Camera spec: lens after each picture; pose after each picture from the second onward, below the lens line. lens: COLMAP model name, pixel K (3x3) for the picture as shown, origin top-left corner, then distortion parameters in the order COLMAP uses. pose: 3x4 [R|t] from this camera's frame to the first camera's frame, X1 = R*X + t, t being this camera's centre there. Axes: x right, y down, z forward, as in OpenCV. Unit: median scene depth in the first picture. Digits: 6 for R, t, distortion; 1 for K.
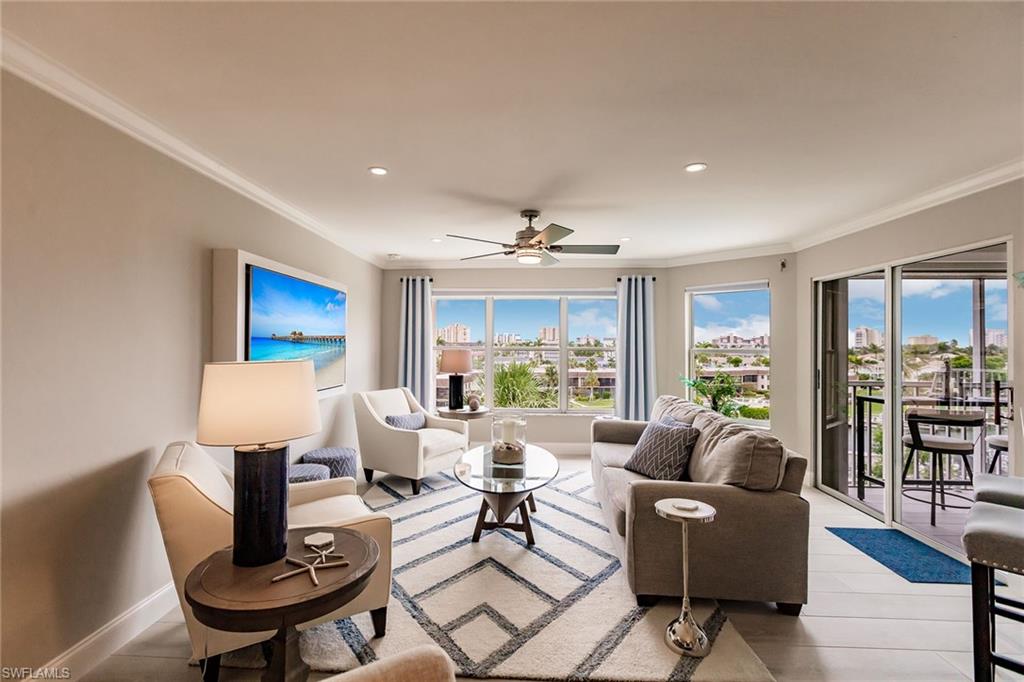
lens RADIAL K [[457.1, 0, 505.8], [0, 457.1, 336.7], [0, 0, 1]] dist [-0.001087, -0.000091]
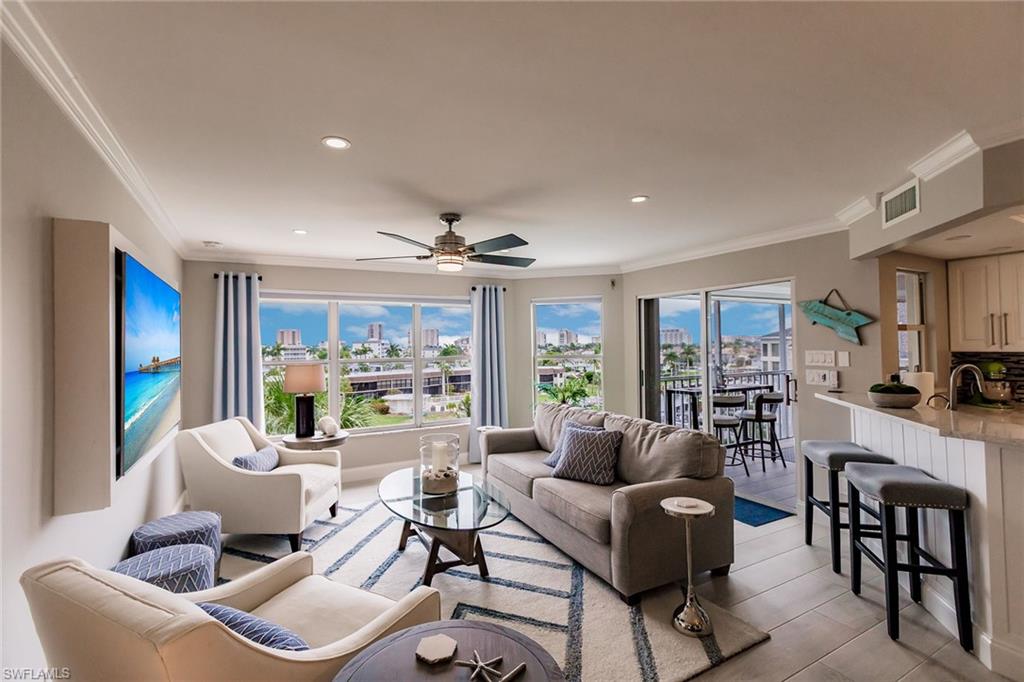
lens RADIAL K [[459.9, 0, 504.0], [0, 459.9, 336.2], [0, 0, 1]] dist [0.000913, 0.000070]
pose [[0.859736, -0.007913, 0.510677, -0.323840], [0.011285, 0.999930, -0.003505, -0.023981], [-0.510614, 0.008776, 0.859765, 0.145238]]
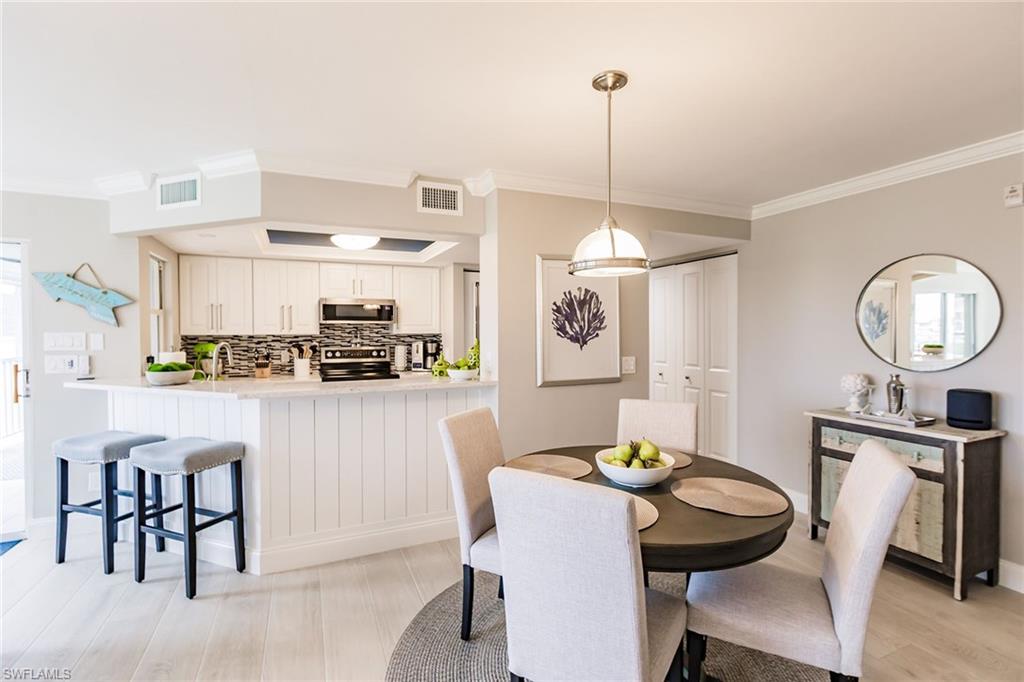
lens RADIAL K [[457.1, 0, 505.8], [0, 457.1, 336.7], [0, 0, 1]] dist [-0.001087, -0.000091]
pose [[-0.443109, -0.017454, 0.896298, -0.340349], [-0.014945, 0.999815, 0.012081, -0.003395], [-0.896343, -0.008042, -0.443288, 0.299470]]
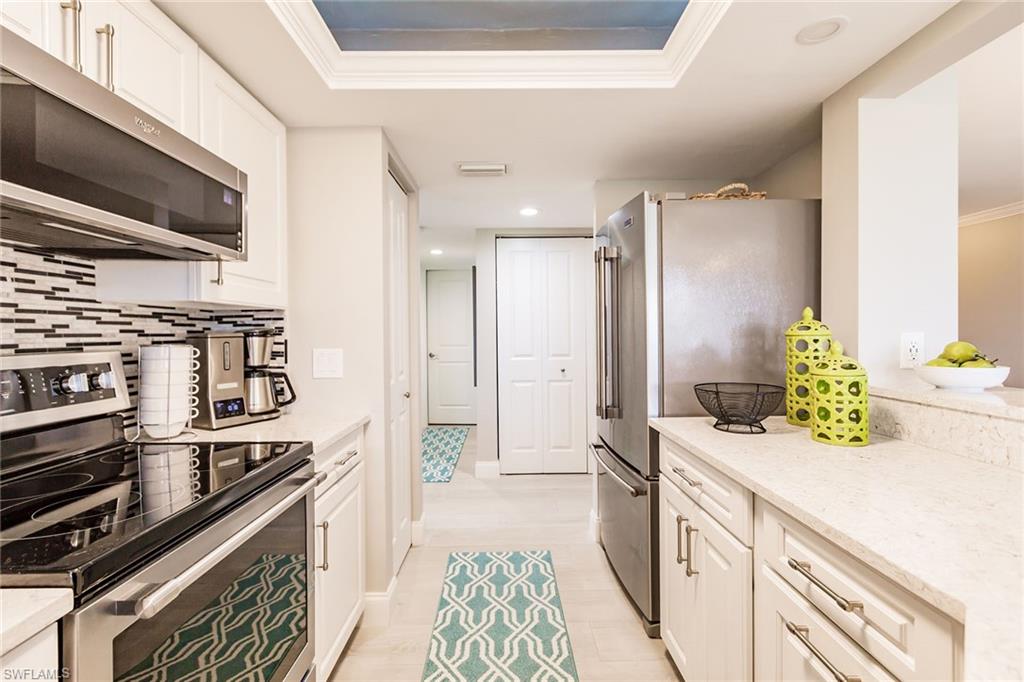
lens RADIAL K [[459.3, 0, 513.1], [0, 459.3, 336.3], [0, 0, 1]] dist [0.000293, -0.000304]
pose [[-0.998568, 0.002766, -0.053420, 0.839358], [0.003134, 0.999972, -0.006810, 0.042279], [0.053399, -0.006968, -0.998549, 0.375369]]
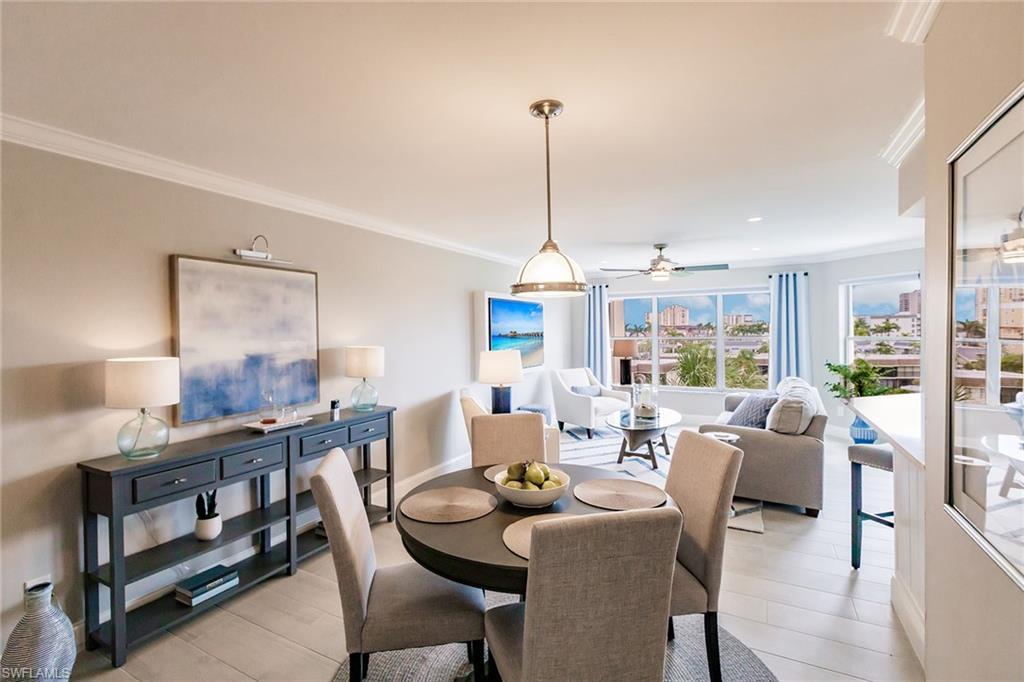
lens RADIAL K [[471.9, 0, 501.6], [0, 471.9, 336.2], [0, 0, 1]] dist [-0.002206, -0.000061]
pose [[0.895962, -0.012569, -0.443954, 0.254374], [0.027087, 0.999285, 0.026372, -0.039029], [0.443305, -0.035654, 0.895662, -0.536534]]
